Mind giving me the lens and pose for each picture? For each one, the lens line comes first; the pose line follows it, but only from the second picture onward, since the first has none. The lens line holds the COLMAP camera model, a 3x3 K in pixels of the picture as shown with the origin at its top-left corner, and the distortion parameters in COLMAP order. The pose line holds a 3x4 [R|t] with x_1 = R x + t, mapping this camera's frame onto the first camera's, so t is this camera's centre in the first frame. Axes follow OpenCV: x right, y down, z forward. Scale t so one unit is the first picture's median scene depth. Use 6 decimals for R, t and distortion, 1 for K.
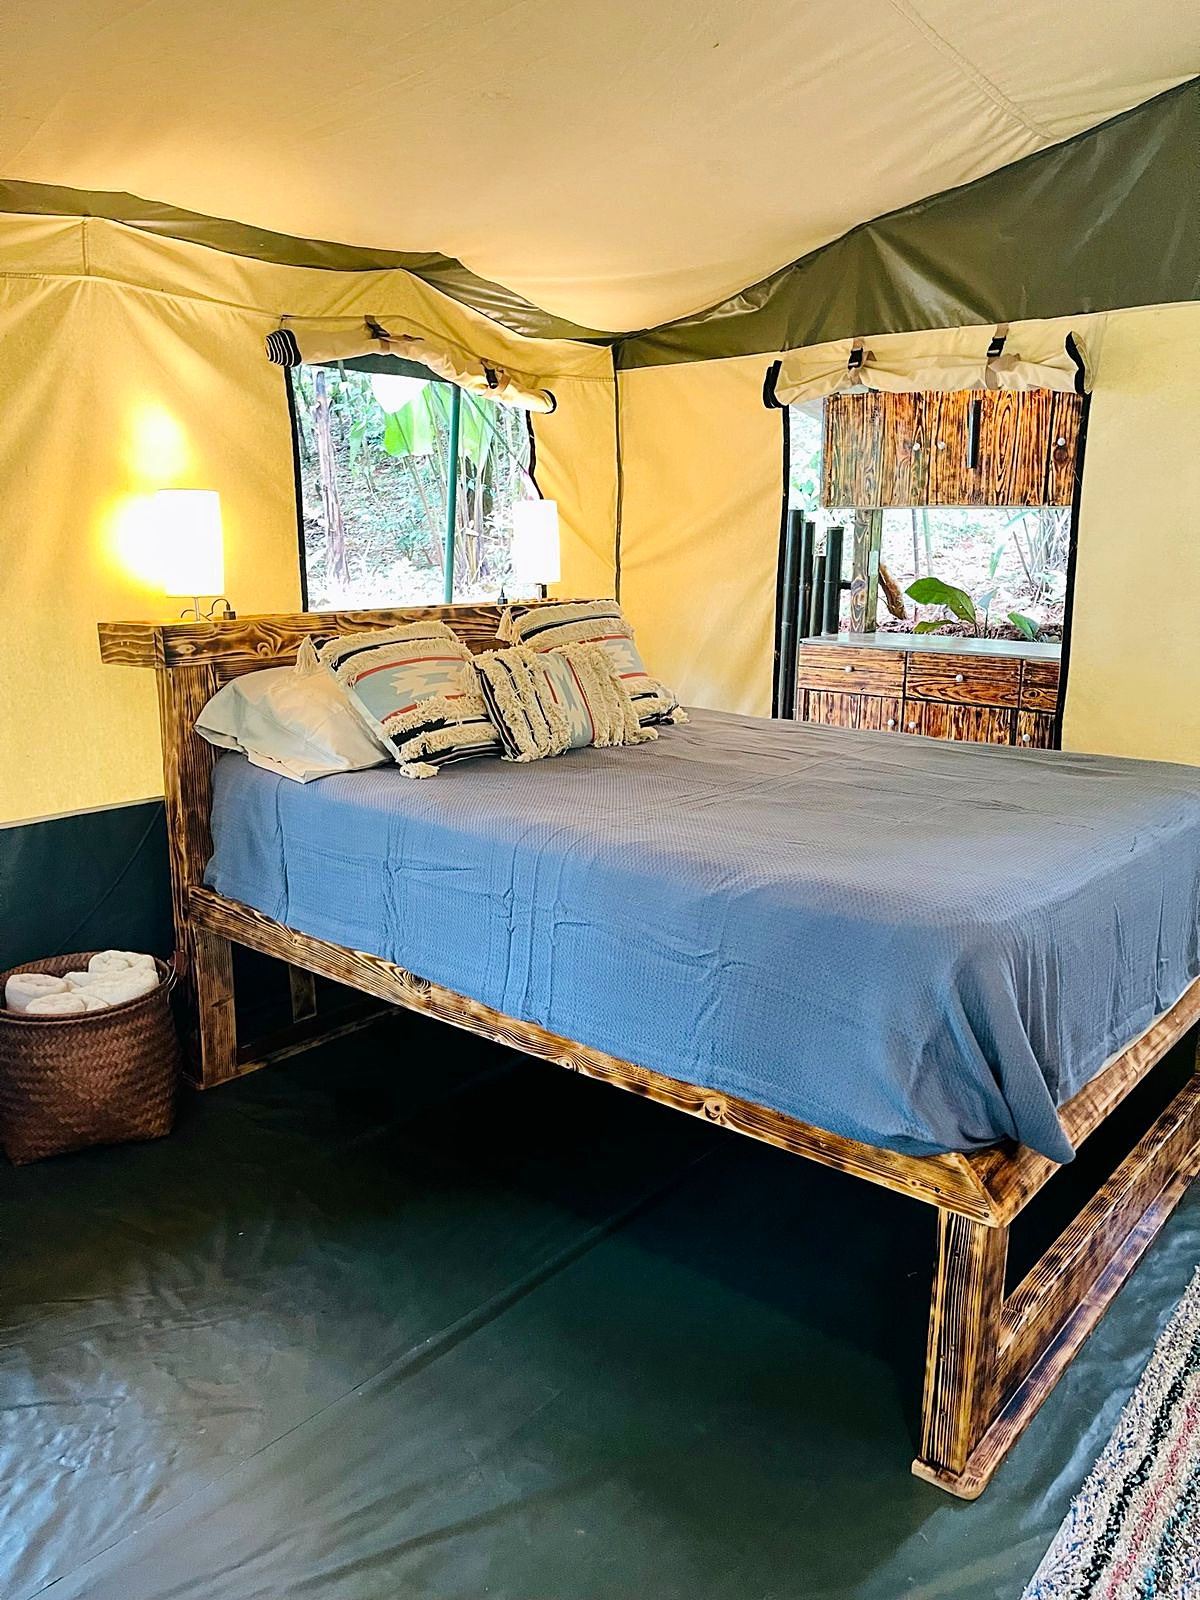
lens RADIAL K [[1214.6, 0, 600.0], [0, 1214.6, 800.0], [0, 0, 1]] dist [0.085094, -0.119605]
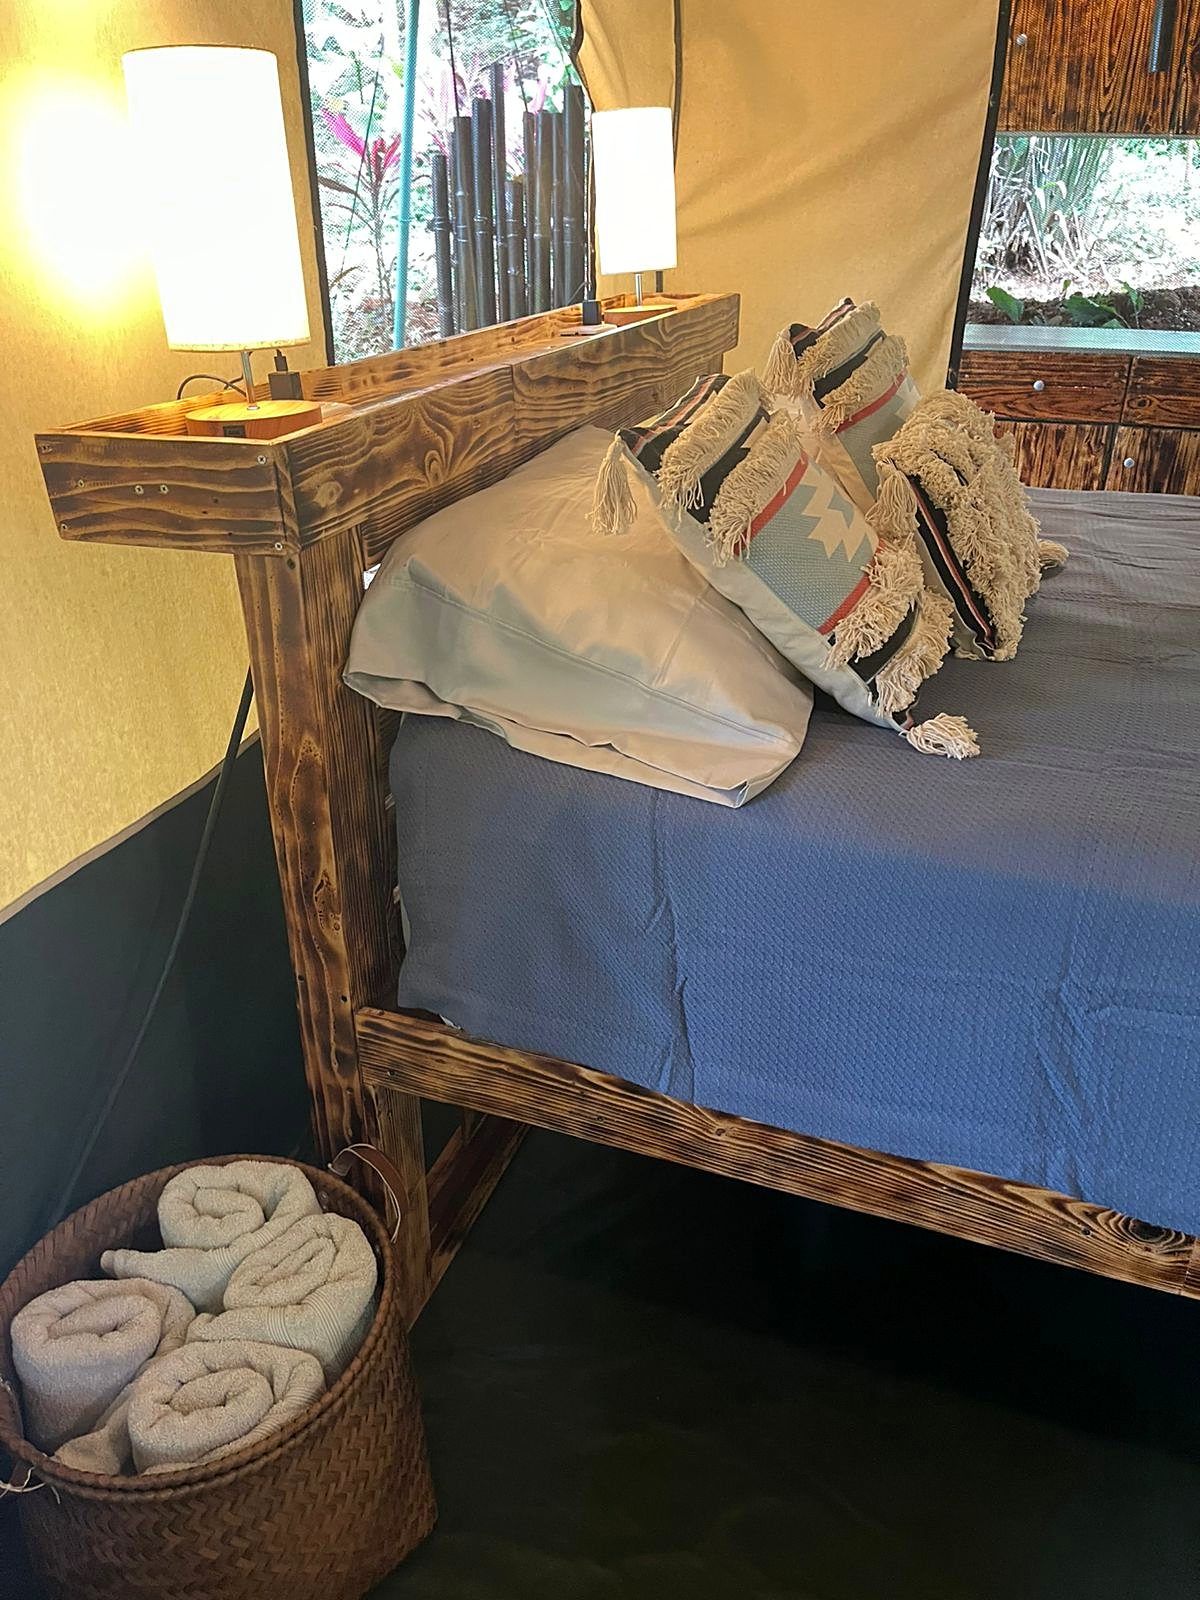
lens RADIAL K [[1214.6, 0, 600.0], [0, 1214.6, 800.0], [0, 0, 1]] dist [0.085094, -0.119605]
pose [[0.938559, -0.163756, 0.303795, -0.376680], [0.085031, 0.962848, 0.256309, -0.117168], [-0.334481, -0.214729, 0.917613, 0.563780]]
